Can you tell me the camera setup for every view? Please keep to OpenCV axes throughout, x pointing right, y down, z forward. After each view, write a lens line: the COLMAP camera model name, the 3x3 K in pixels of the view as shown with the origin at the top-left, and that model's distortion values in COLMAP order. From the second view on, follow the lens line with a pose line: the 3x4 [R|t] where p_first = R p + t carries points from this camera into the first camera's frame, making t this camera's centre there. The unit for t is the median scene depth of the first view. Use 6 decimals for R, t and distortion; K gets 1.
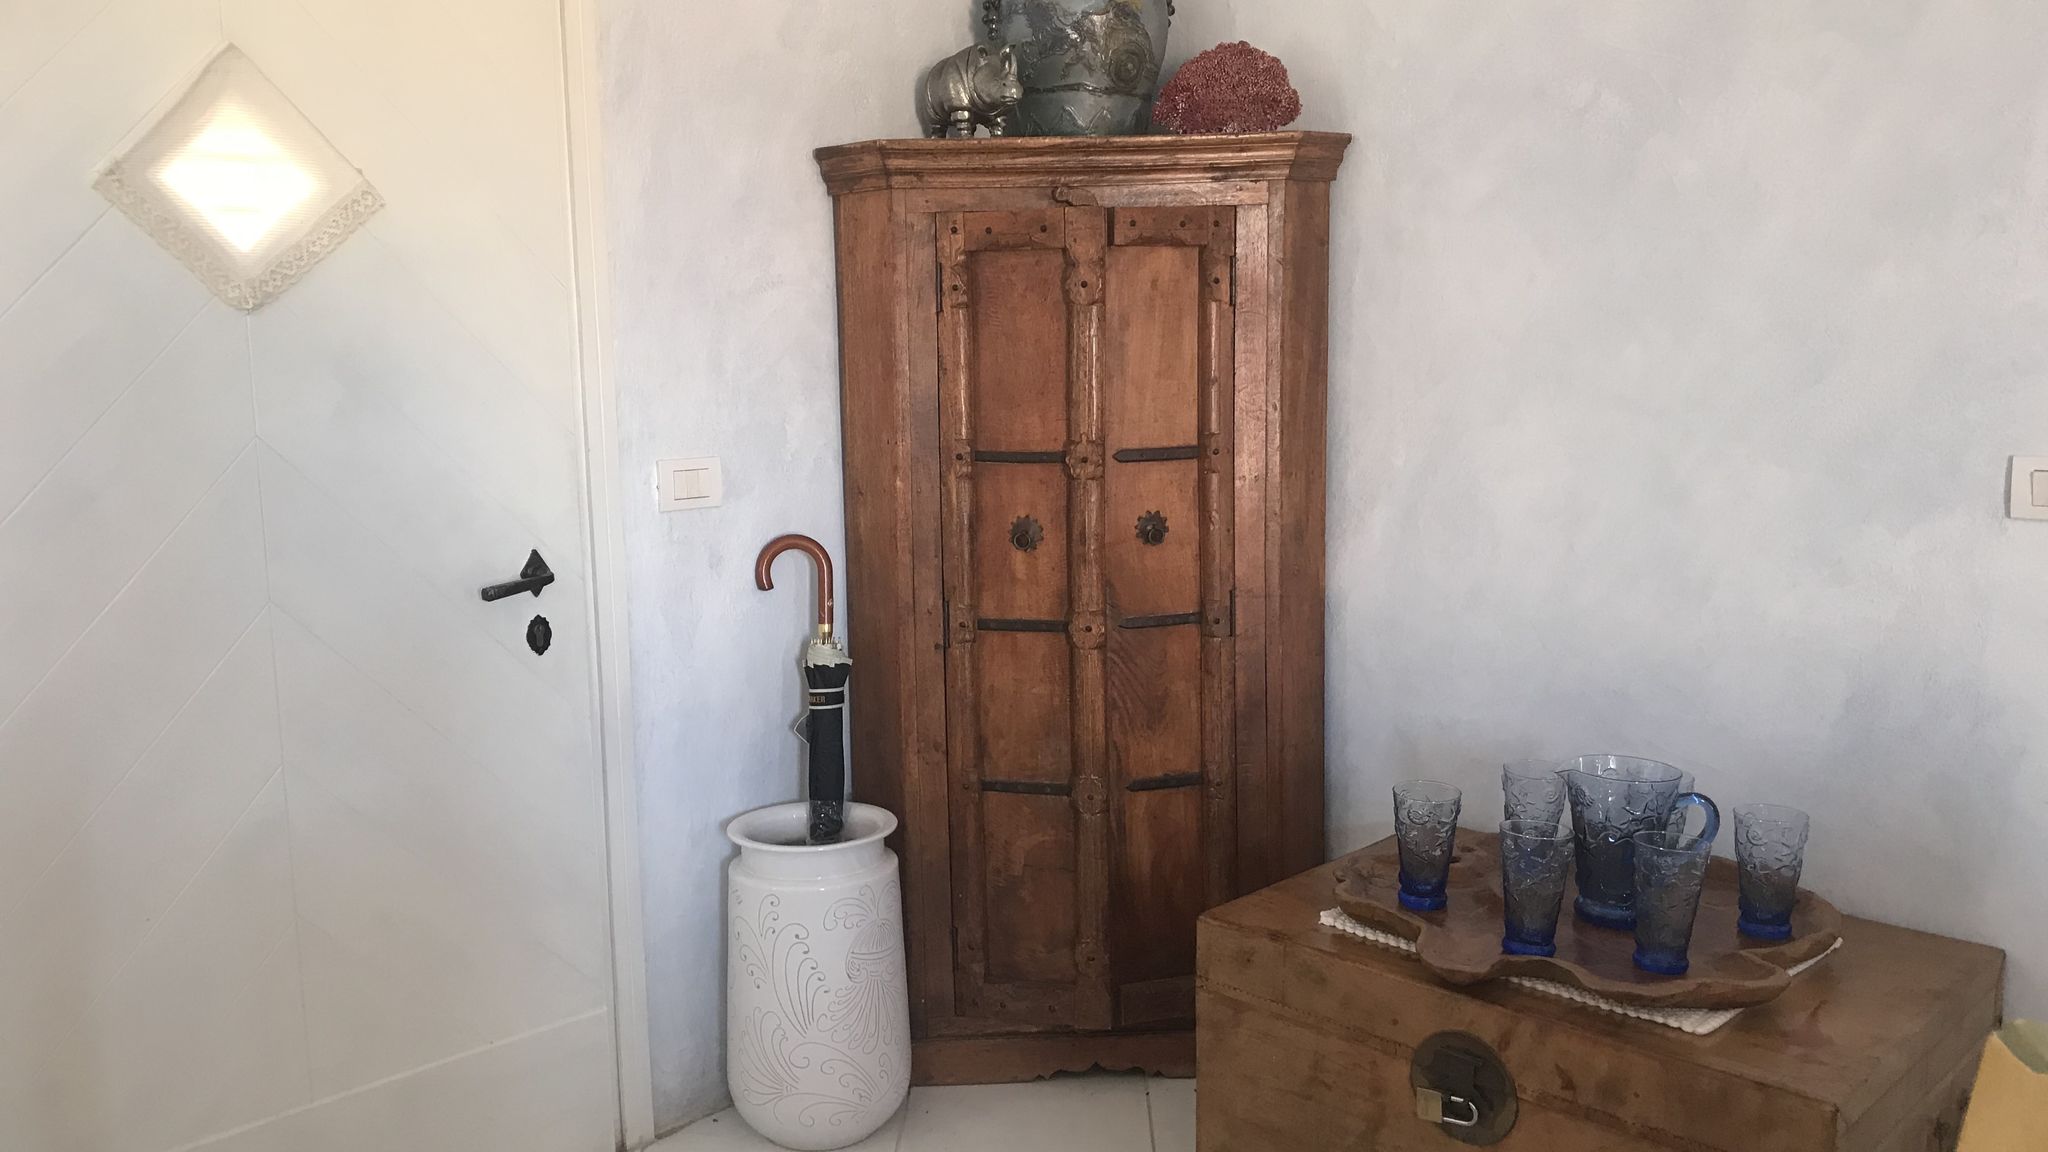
lens RADIAL K [[1767.9, 0, 1024.0], [0, 1767.9, 576.0], [0, 0, 1]] dist [0.092599, -0.004940]
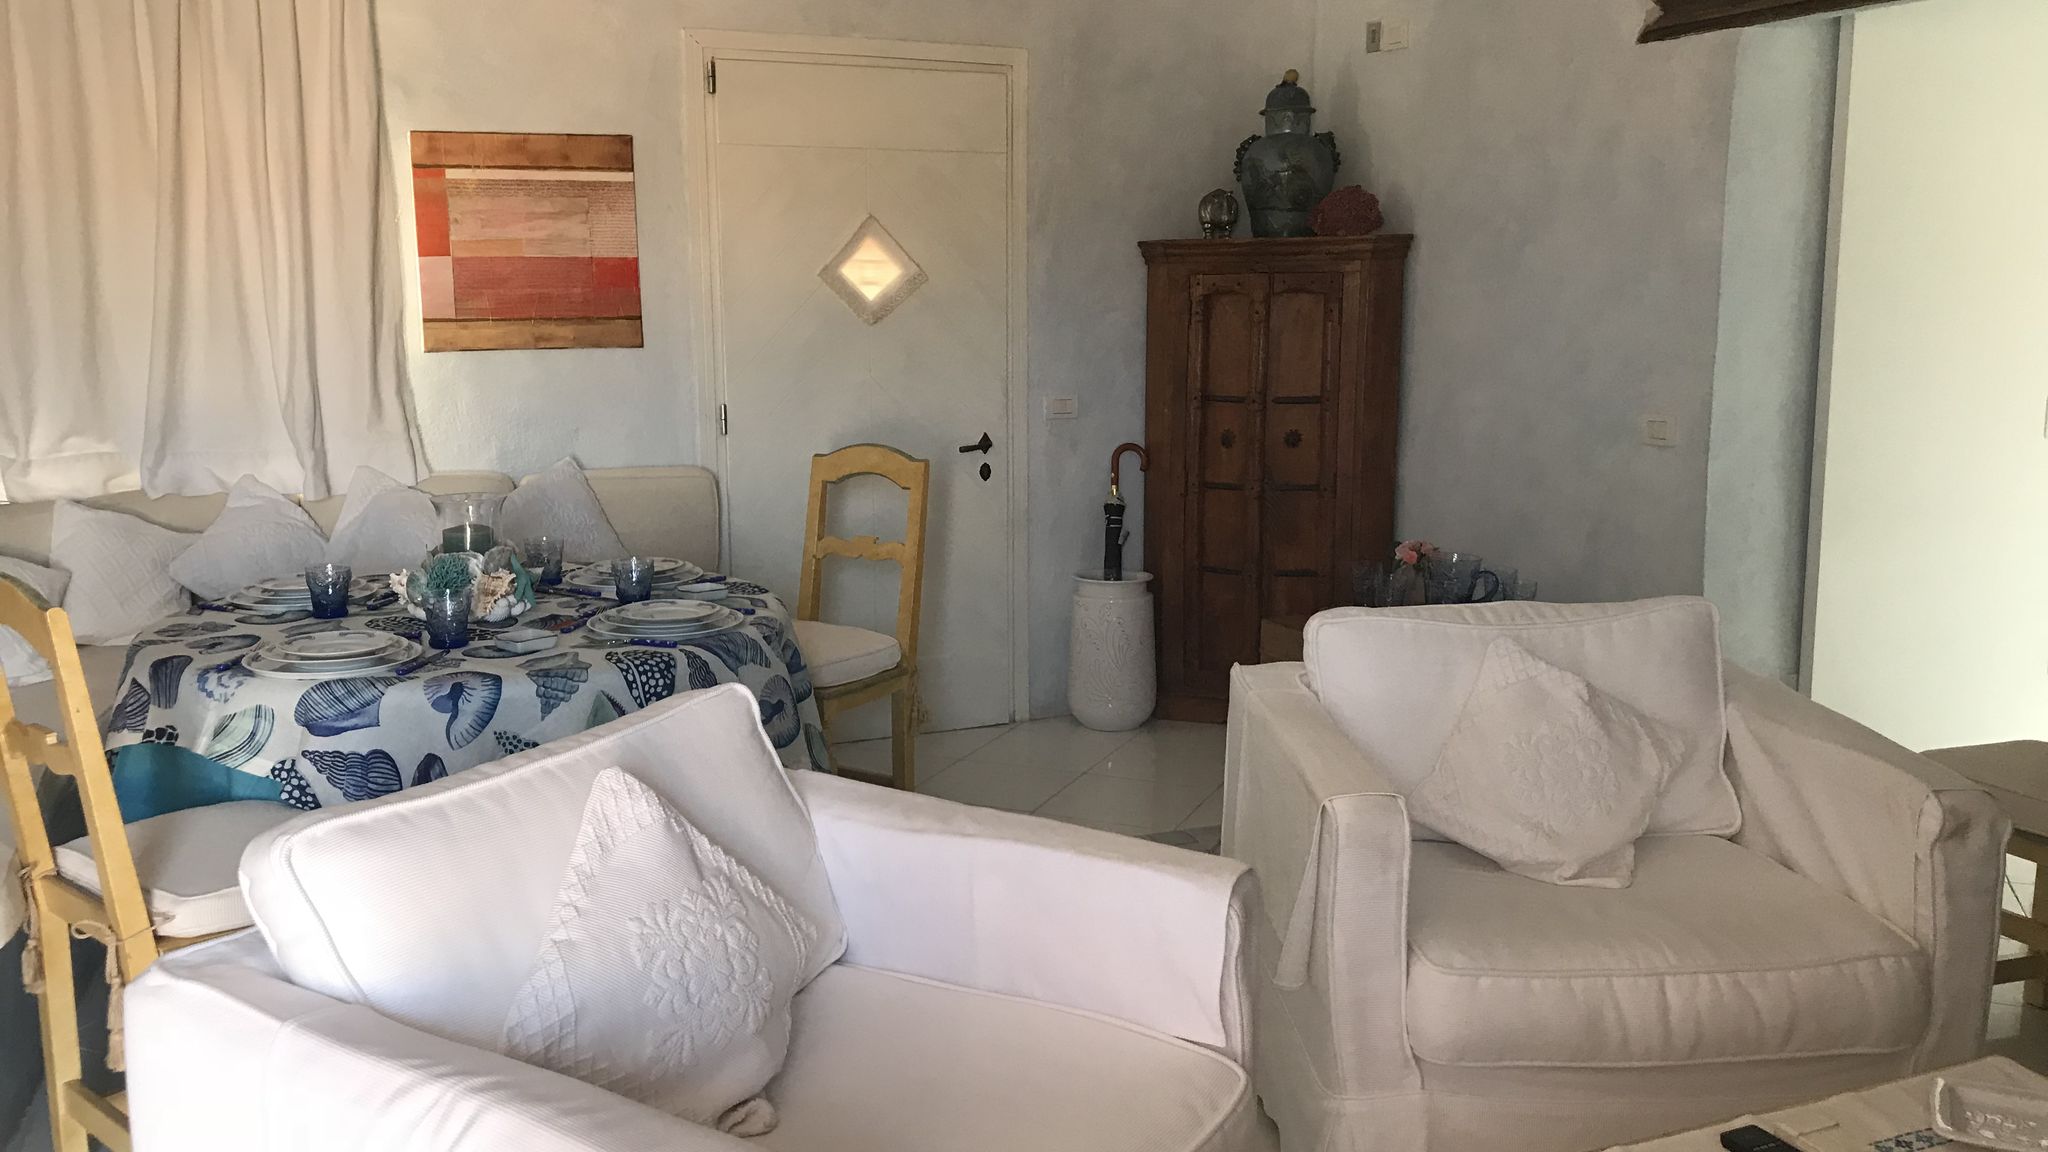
lens RADIAL K [[1816.9, 0, 1032.7], [0, 1816.9, 538.7], [0, 0, 1]] dist [0.266470, -0.483220]
pose [[0.934190, 0.065372, -0.350736, 0.517371], [-0.067147, 0.997718, 0.007113, 0.087082], [0.350401, 0.016906, 0.936447, -0.967099]]
